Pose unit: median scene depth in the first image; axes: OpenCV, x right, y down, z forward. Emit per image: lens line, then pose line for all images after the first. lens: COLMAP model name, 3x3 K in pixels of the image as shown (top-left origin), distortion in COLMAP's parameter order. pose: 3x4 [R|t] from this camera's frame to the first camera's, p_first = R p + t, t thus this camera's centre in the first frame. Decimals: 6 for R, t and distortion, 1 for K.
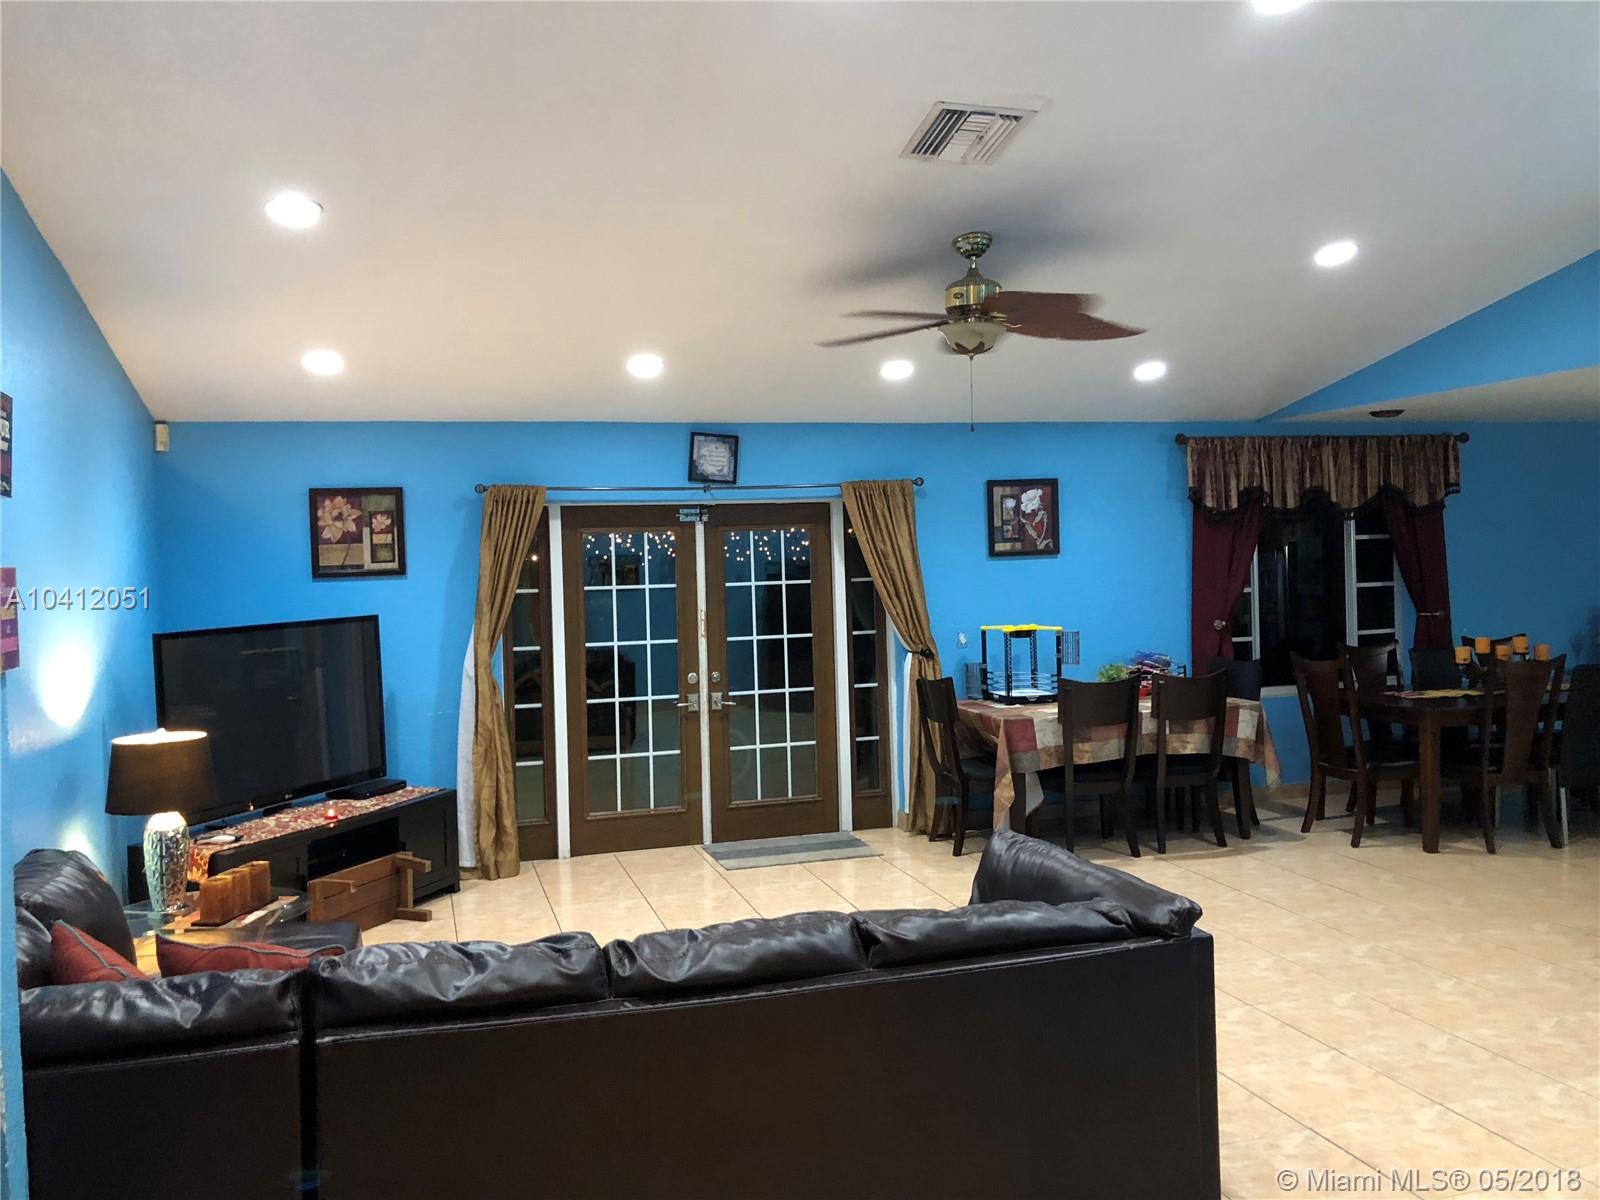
lens RADIAL K [[1329.4, 0, 790.4], [0, 1329.4, 598.1], [0, 0, 1]] dist [0.060012, -0.064318]
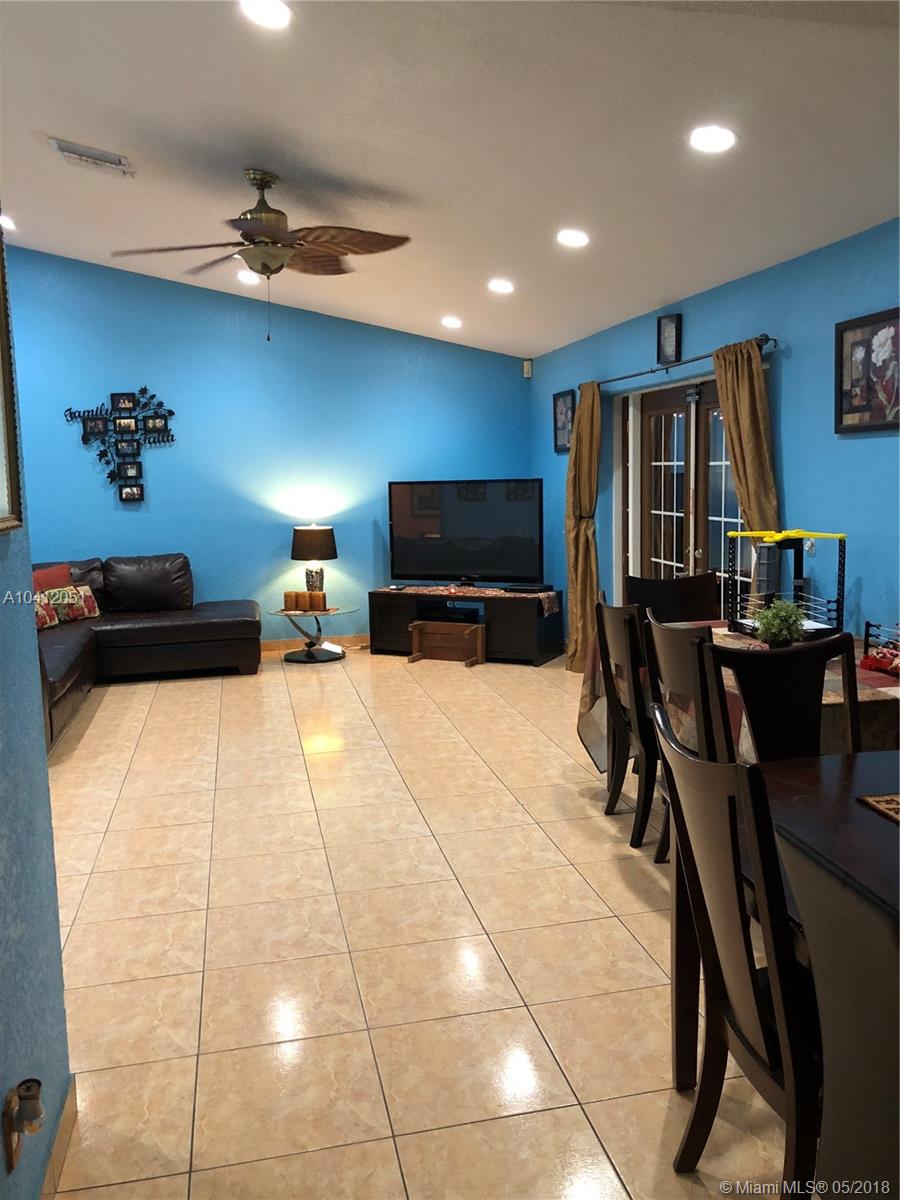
lens RADIAL K [[997.1, 0, 461.7], [0, 997.1, 607.5], [0, 0, 1]] dist [0.060012, -0.064318]
pose [[-0.082118, 0.171937, -0.981679, 0.705408], [-0.004891, 0.984925, 0.172914, -0.031782], [0.996611, 0.019001, -0.080040, 0.840592]]
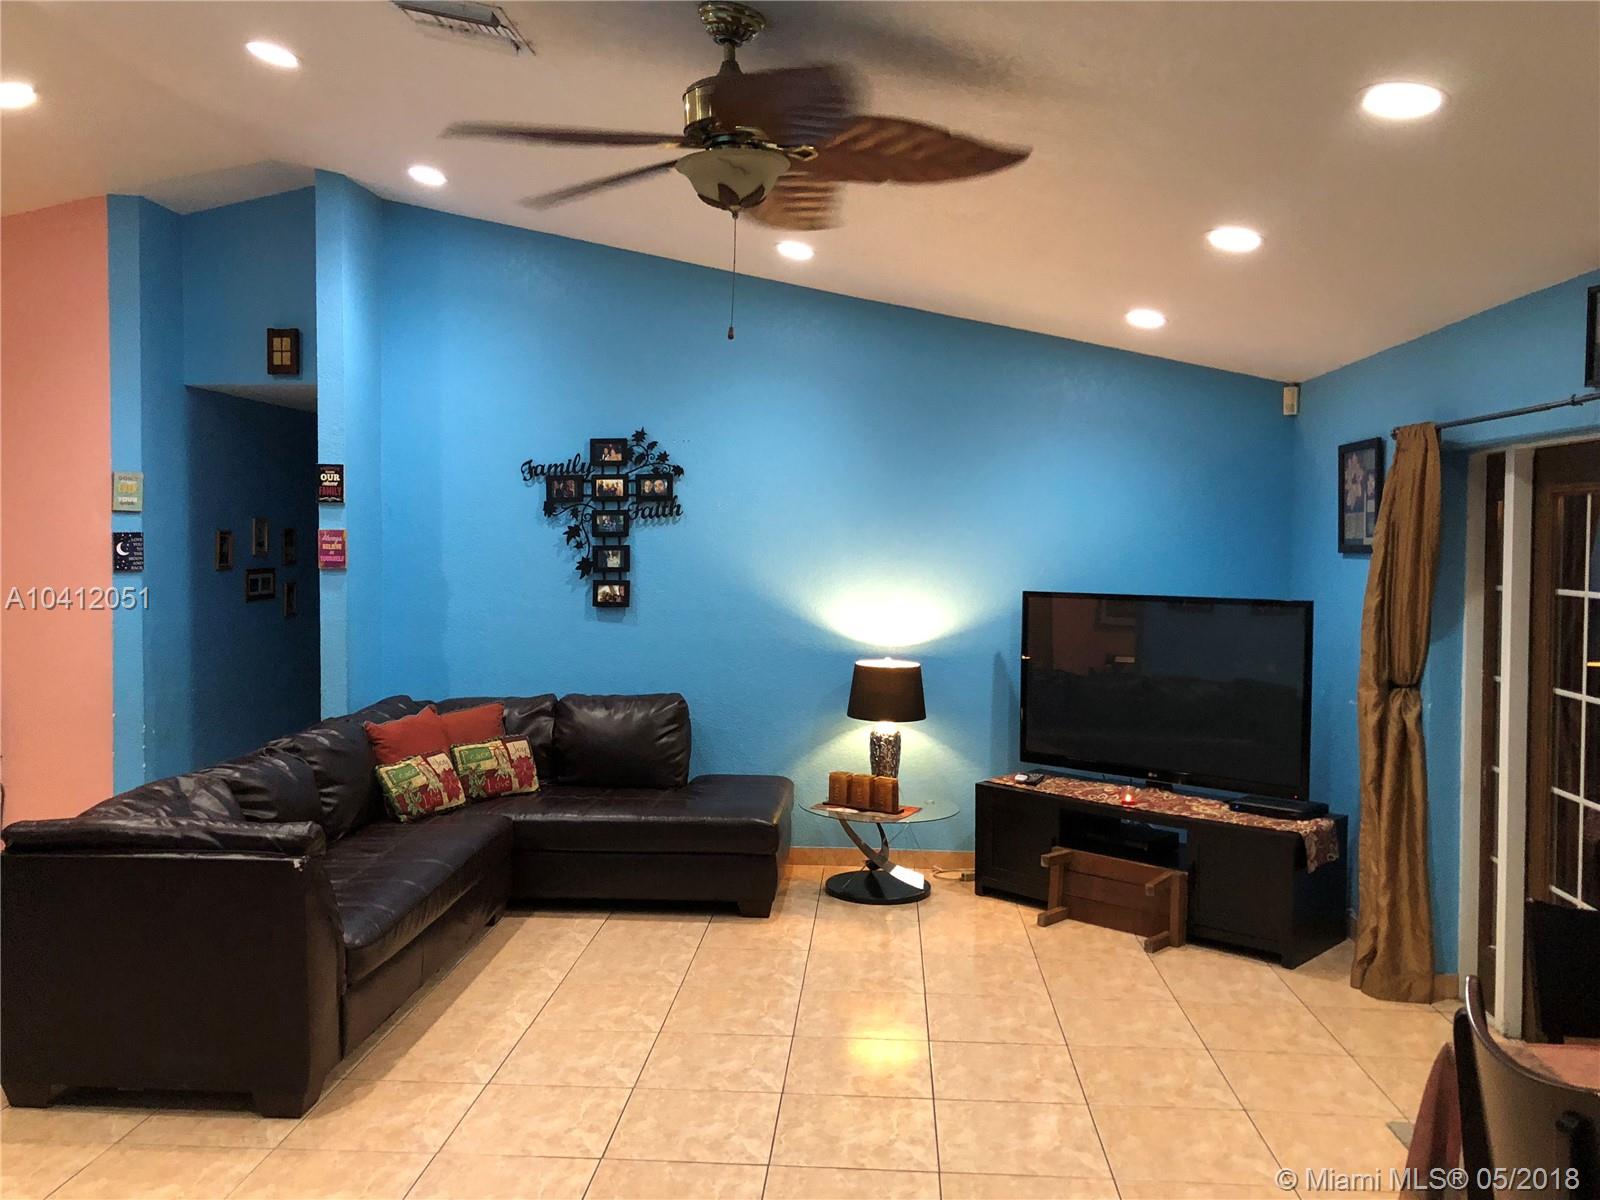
lens RADIAL K [[1329.4, 0, 787.6], [0, 1329.4, 579.9], [0, 0, 1]] dist [0.060012, -0.064318]
pose [[-0.368792, 0.057457, -0.927734, 0.468373], [-0.026446, 0.997035, 0.072261, -0.041675], [0.929136, 0.051184, -0.366179, 0.839817]]
